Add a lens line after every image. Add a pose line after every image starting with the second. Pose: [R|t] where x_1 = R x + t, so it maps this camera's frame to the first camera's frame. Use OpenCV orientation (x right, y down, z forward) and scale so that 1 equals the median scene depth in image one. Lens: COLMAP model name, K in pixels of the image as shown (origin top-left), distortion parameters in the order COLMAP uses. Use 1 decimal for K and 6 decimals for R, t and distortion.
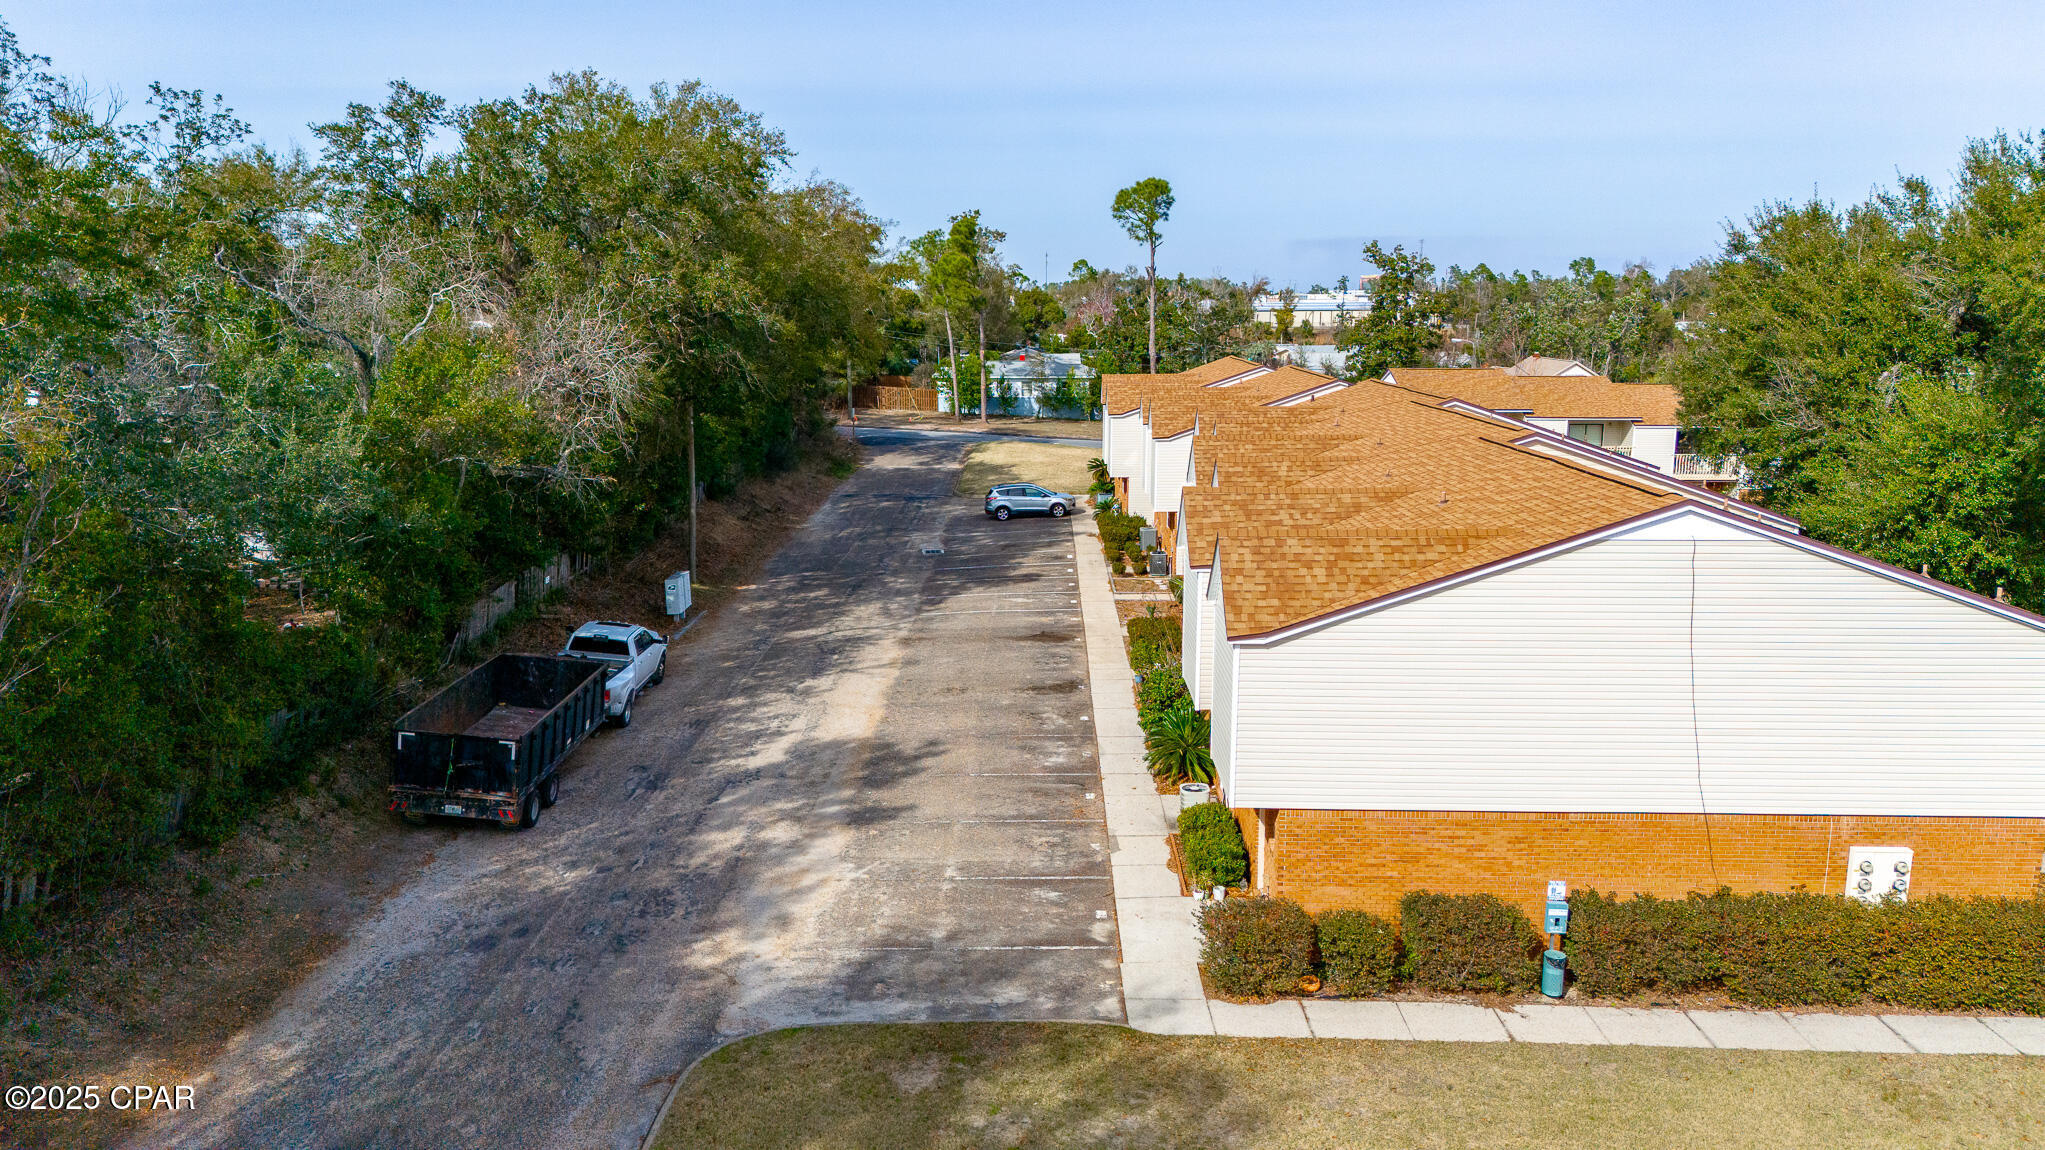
lens RADIAL K [[1507.5, 0, 1027.8], [0, 1507.5, 578.5], [0, 0, 1]] dist [0.063601, -0.052808]
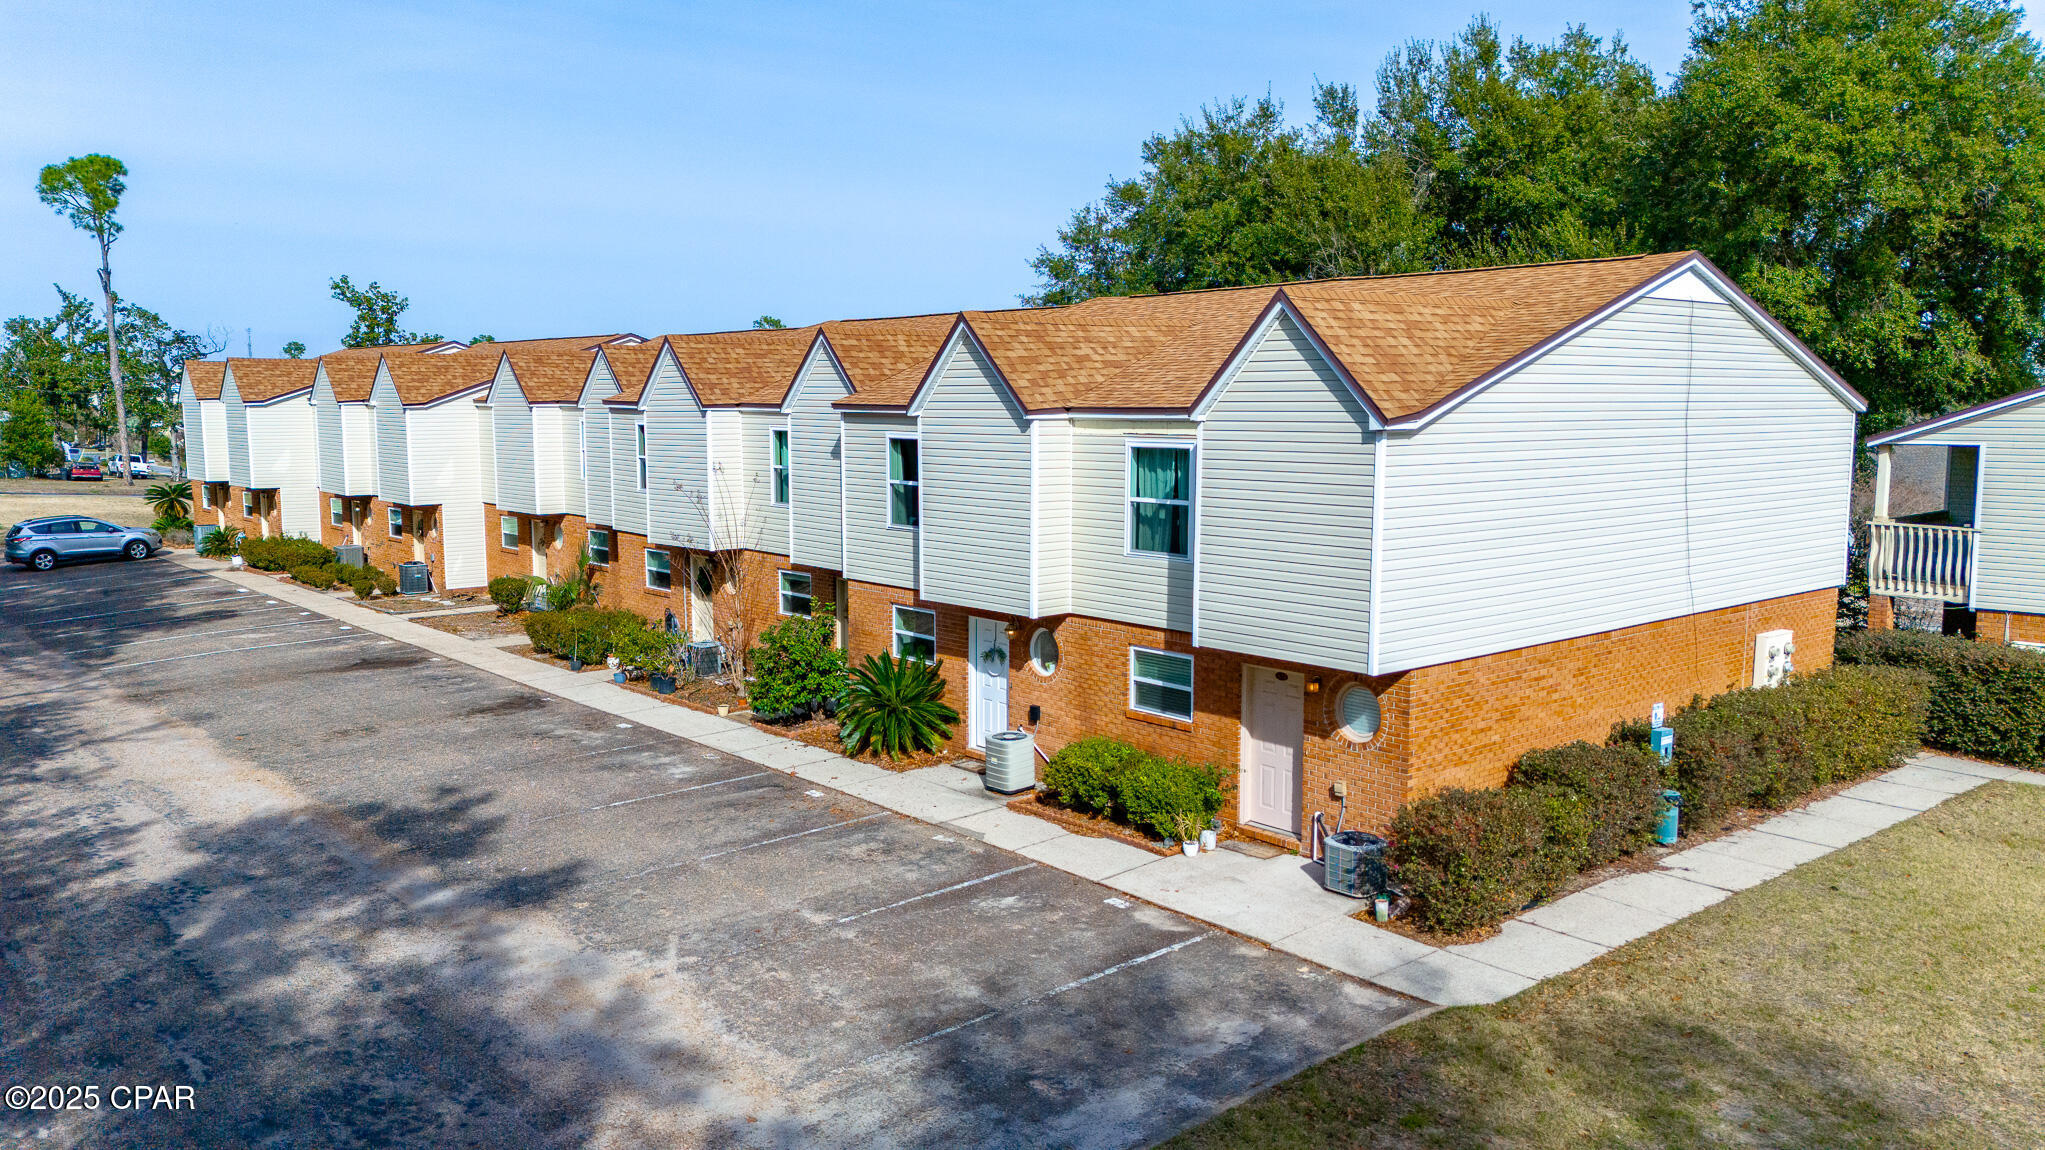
lens RADIAL K [[1507.5, 0, 1043.6], [0, 1507.5, 570.0], [0, 0, 1]] dist [0.063601, -0.052808]
pose [[0.742248, -0.078598, 0.665500, -0.355121], [0.125215, 0.991874, -0.022511, 0.081718], [-0.658323, 0.100039, 0.746058, 0.470168]]
